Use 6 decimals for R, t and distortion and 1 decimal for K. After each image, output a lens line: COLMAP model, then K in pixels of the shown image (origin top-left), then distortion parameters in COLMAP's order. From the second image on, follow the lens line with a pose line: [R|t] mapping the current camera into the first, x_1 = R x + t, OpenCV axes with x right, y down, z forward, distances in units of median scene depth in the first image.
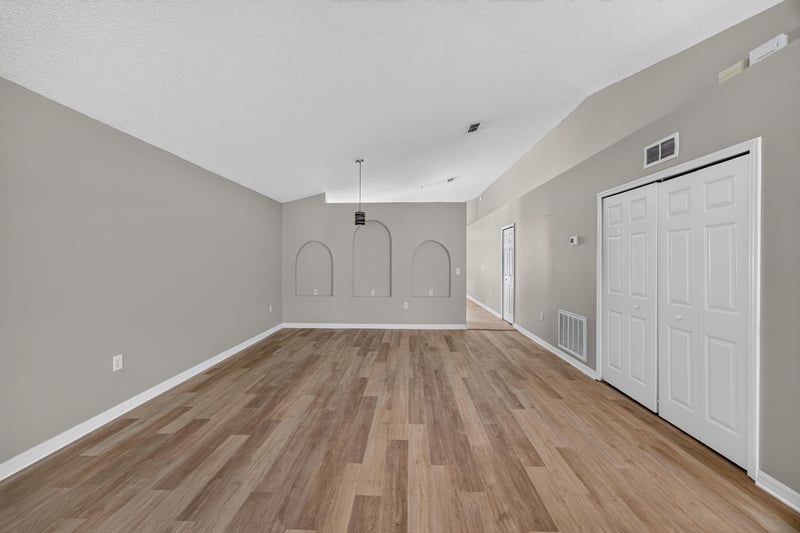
lens RADIAL K [[308.3, 0, 400.2], [0, 308.3, 260.3], [0, 0, 1]] dist [-0.016624, 0.002831]
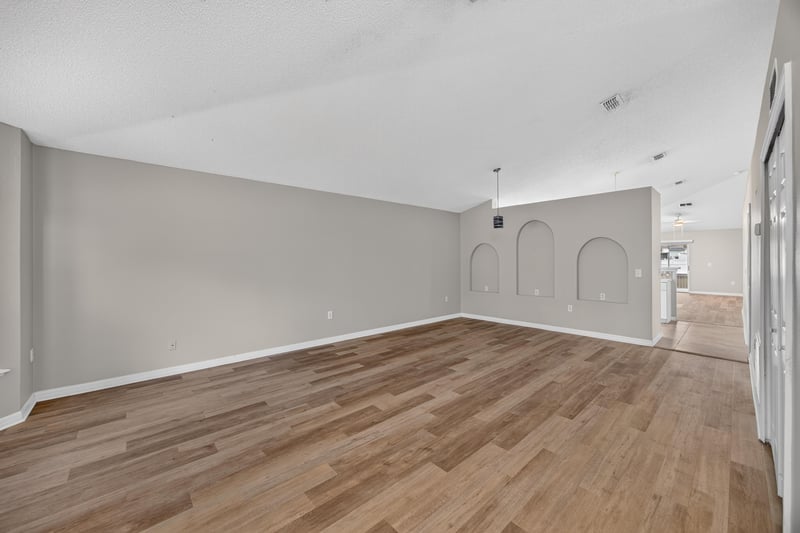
lens RADIAL K [[308.3, 0, 397.8], [0, 308.3, 258.6], [0, 0, 1]] dist [-0.016624, 0.002831]
pose [[0.689340, -0.009710, -0.724373, 0.712858], [0.006507, 0.999953, -0.007213, -0.000262], [0.724408, 0.000259, 0.689371, -0.022432]]
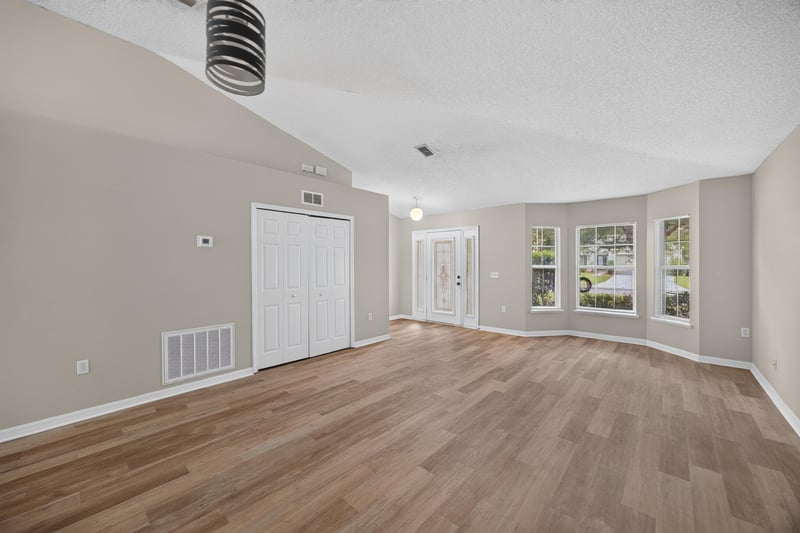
lens RADIAL K [[308.3, 0, 400.0], [0, 308.3, 269.2], [0, 0, 1]] dist [-0.016624, 0.002831]
pose [[-0.768072, -0.012888, 0.640233, -0.554167], [-0.000189, 0.999802, 0.019899, -0.002958], [-0.640363, 0.015163, -0.767923, 1.841823]]
